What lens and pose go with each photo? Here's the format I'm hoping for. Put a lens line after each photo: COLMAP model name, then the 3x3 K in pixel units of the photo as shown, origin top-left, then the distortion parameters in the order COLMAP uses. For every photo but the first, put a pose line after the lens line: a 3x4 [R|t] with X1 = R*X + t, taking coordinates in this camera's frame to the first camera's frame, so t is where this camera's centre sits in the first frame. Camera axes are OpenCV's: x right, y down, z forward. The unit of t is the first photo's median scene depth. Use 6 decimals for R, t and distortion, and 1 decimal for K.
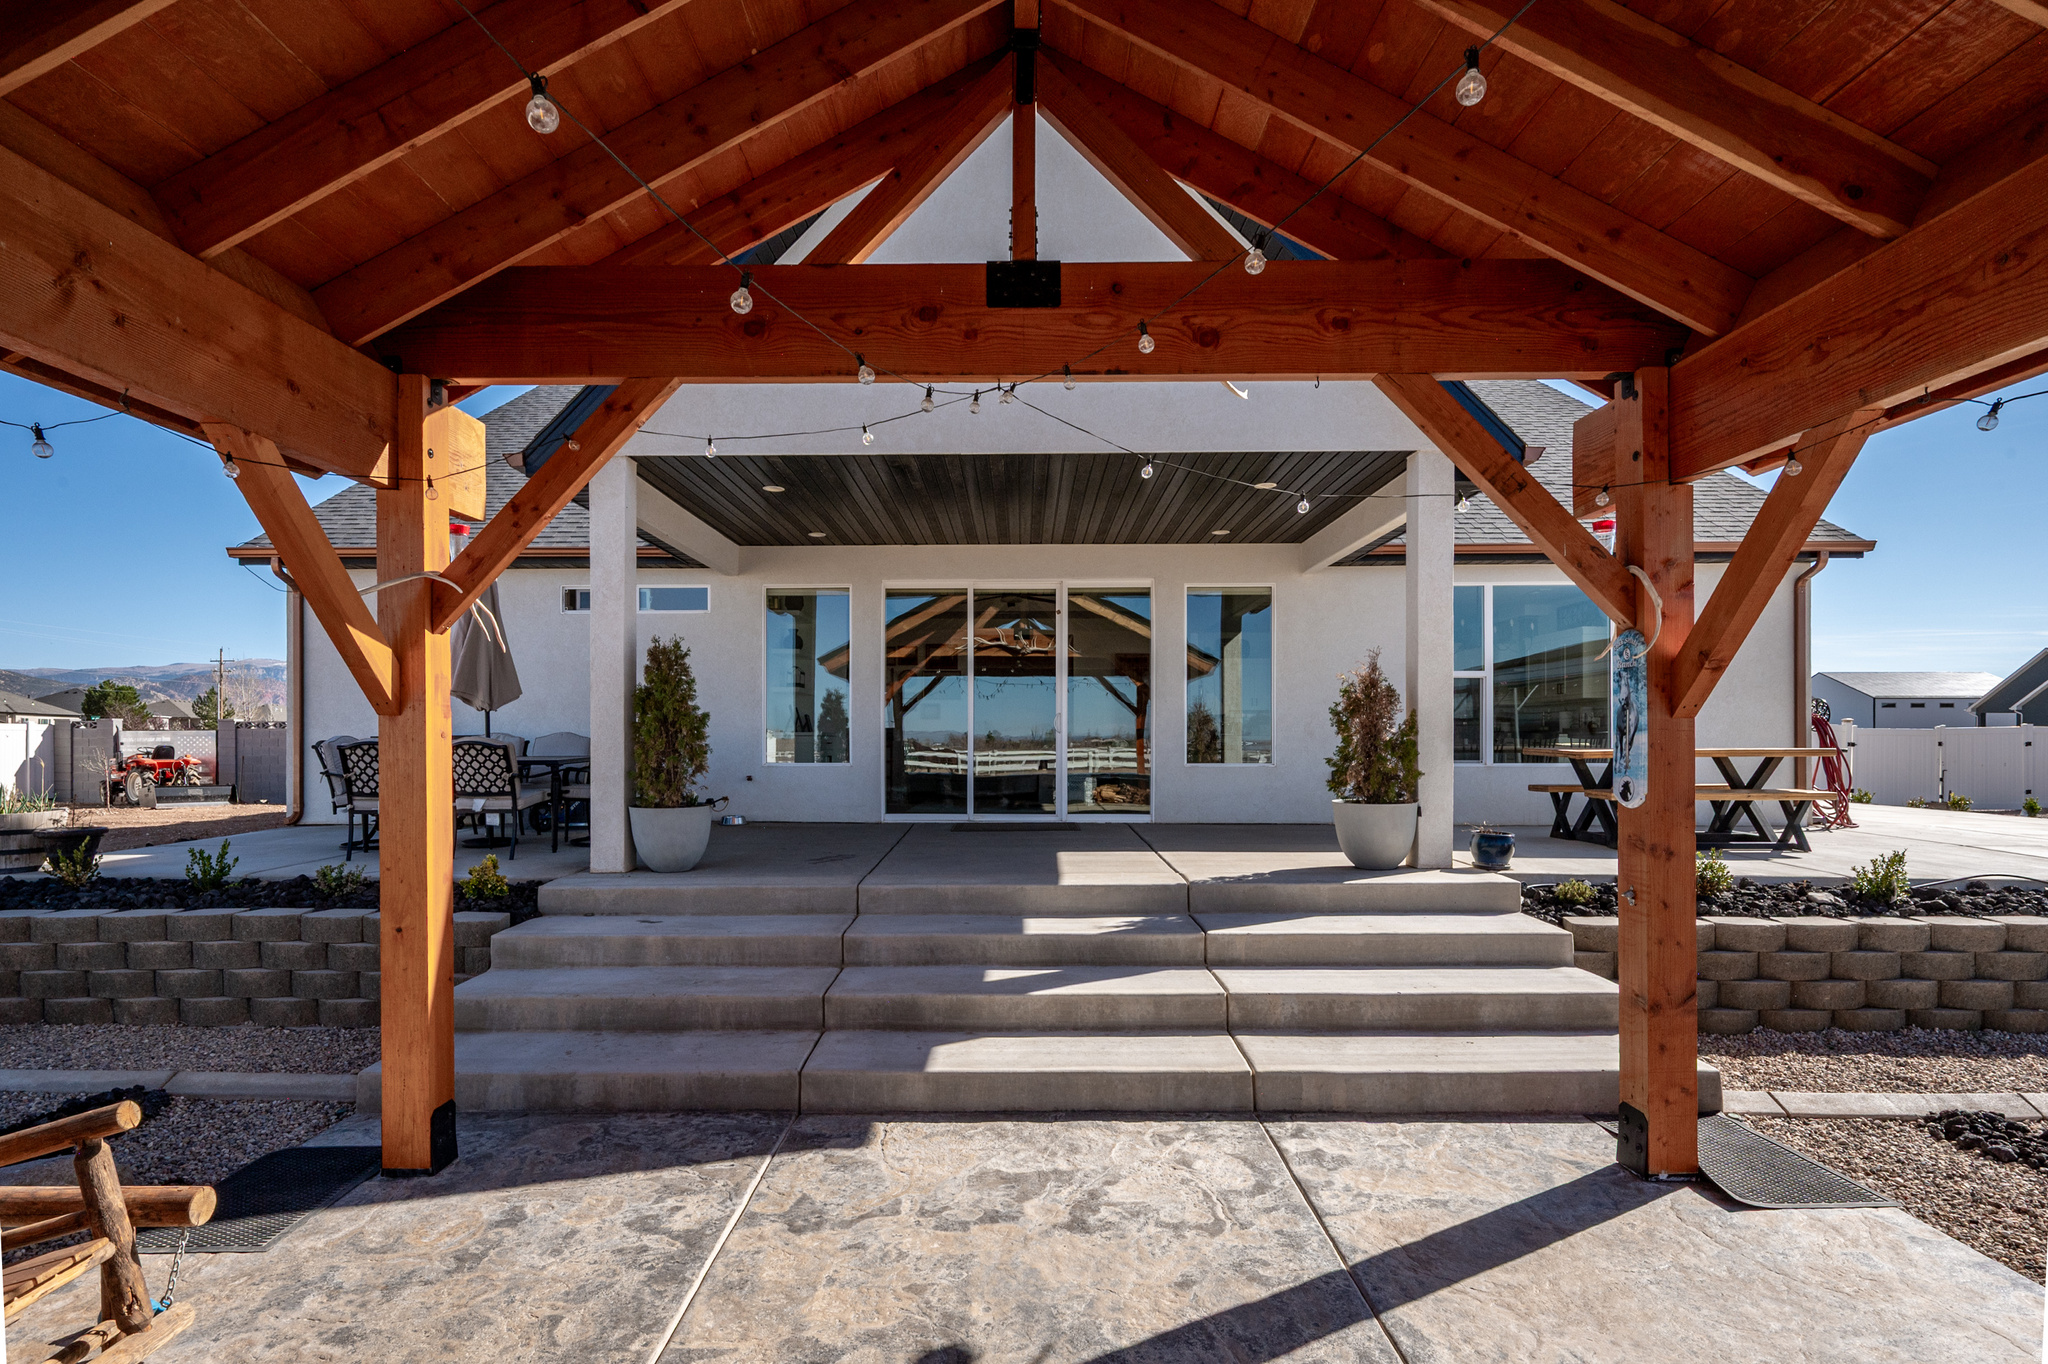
lens RADIAL K [[1069.6, 0, 1017.4], [0, 1069.6, 739.8], [0, 0, 1]] dist [0.000374, 0.000062]
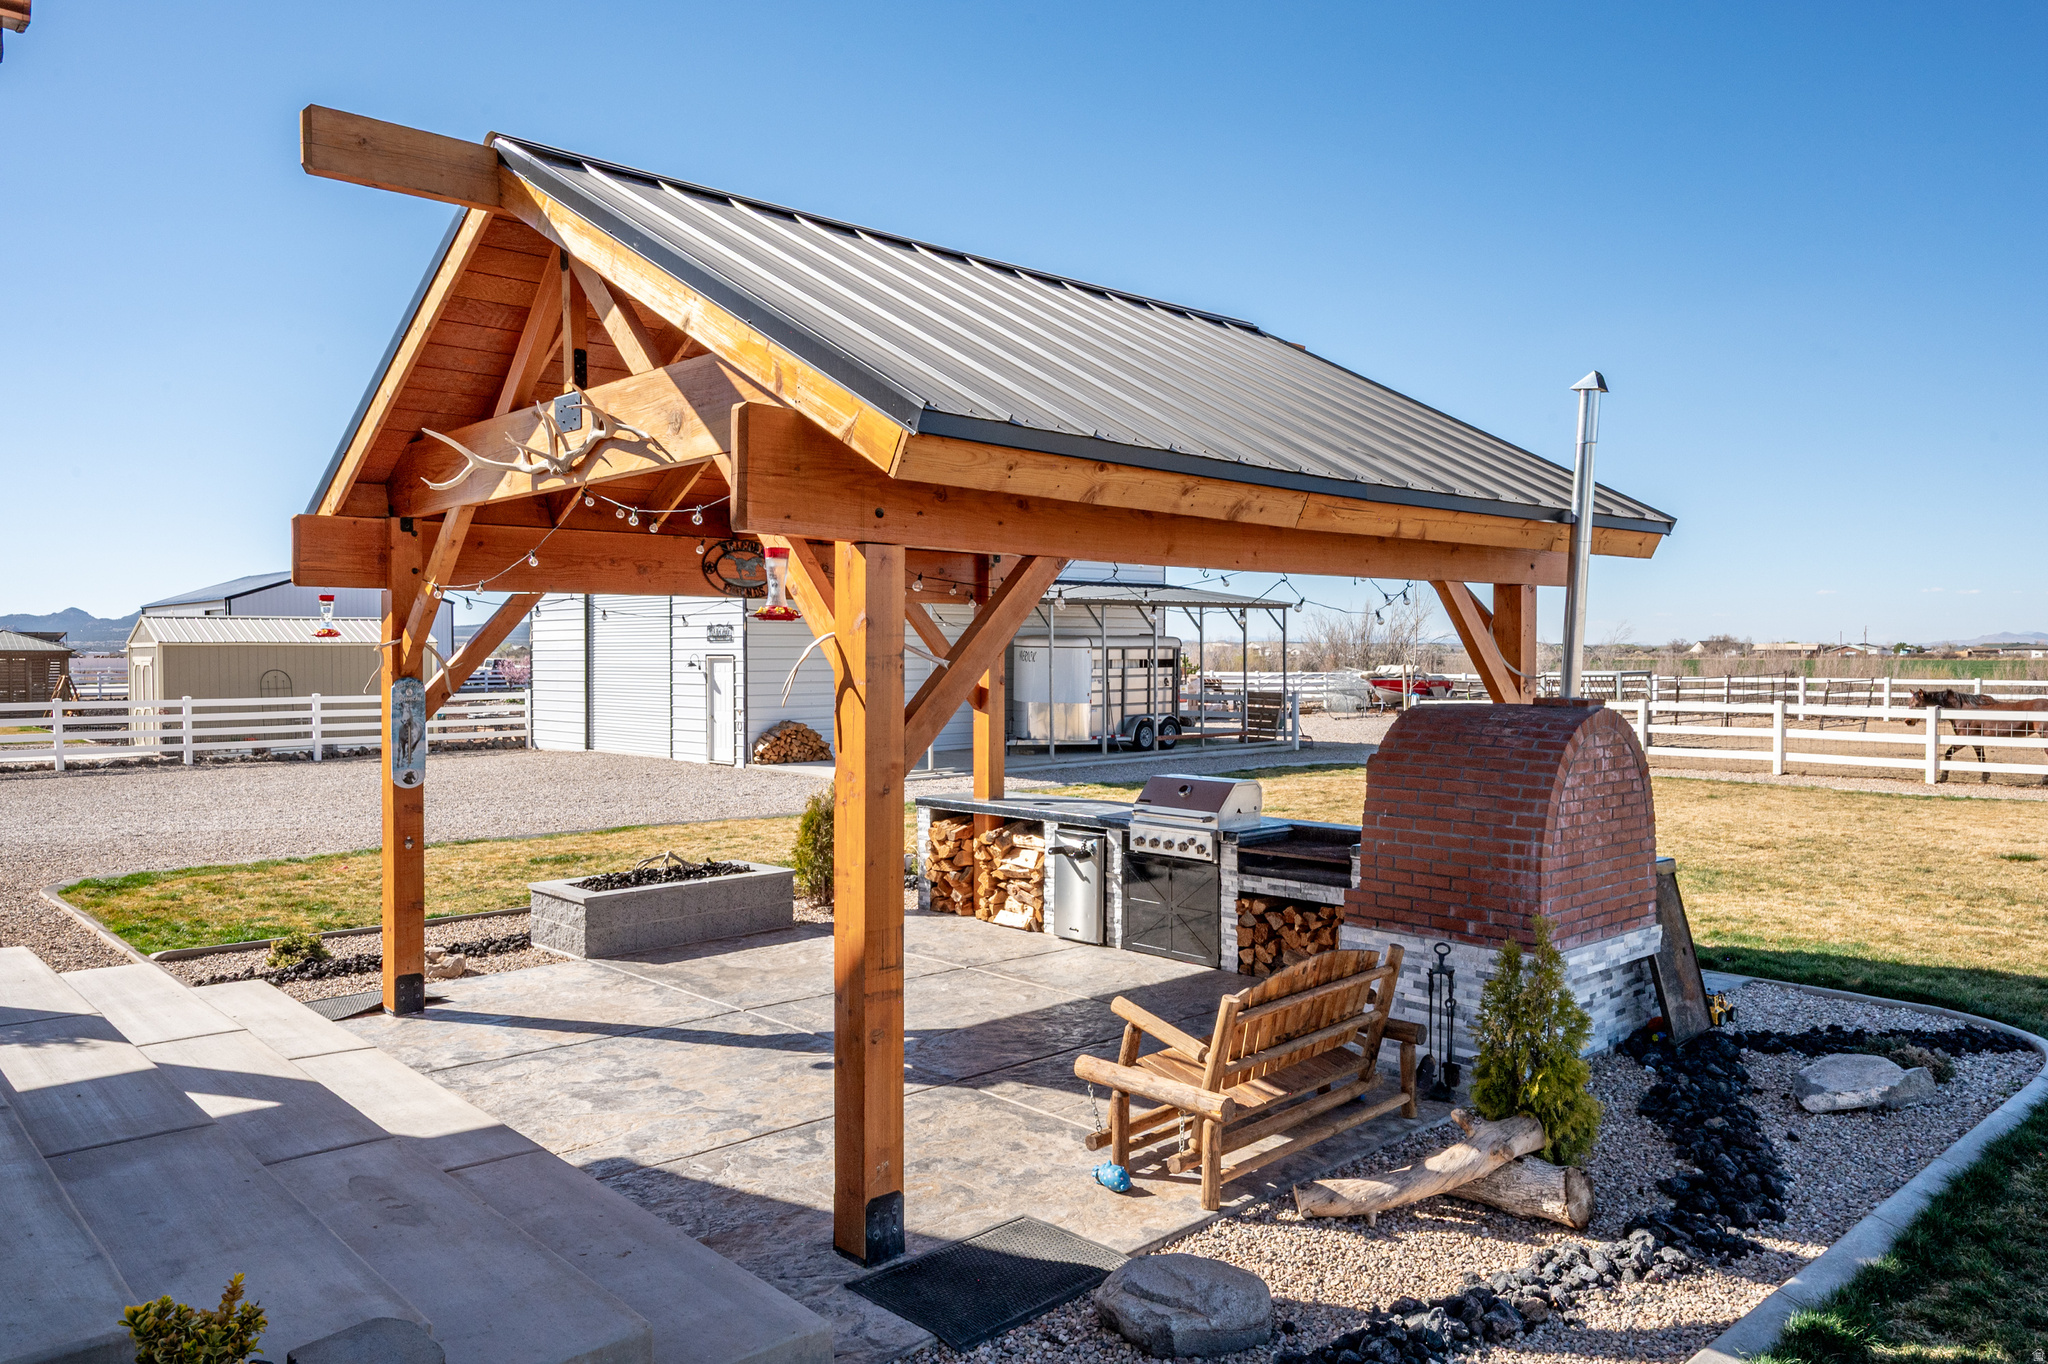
lens RADIAL K [[1410.0, 0, 1024.0], [0, 1410.0, 682.0], [0, 0, 1]] dist [-0.002090, -0.001002]
pose [[-0.695427, -0.011332, 0.718507, -1.720394], [0.004335, 0.999791, 0.019964, -0.145615], [-0.718584, 0.016998, -0.695233, 1.960243]]
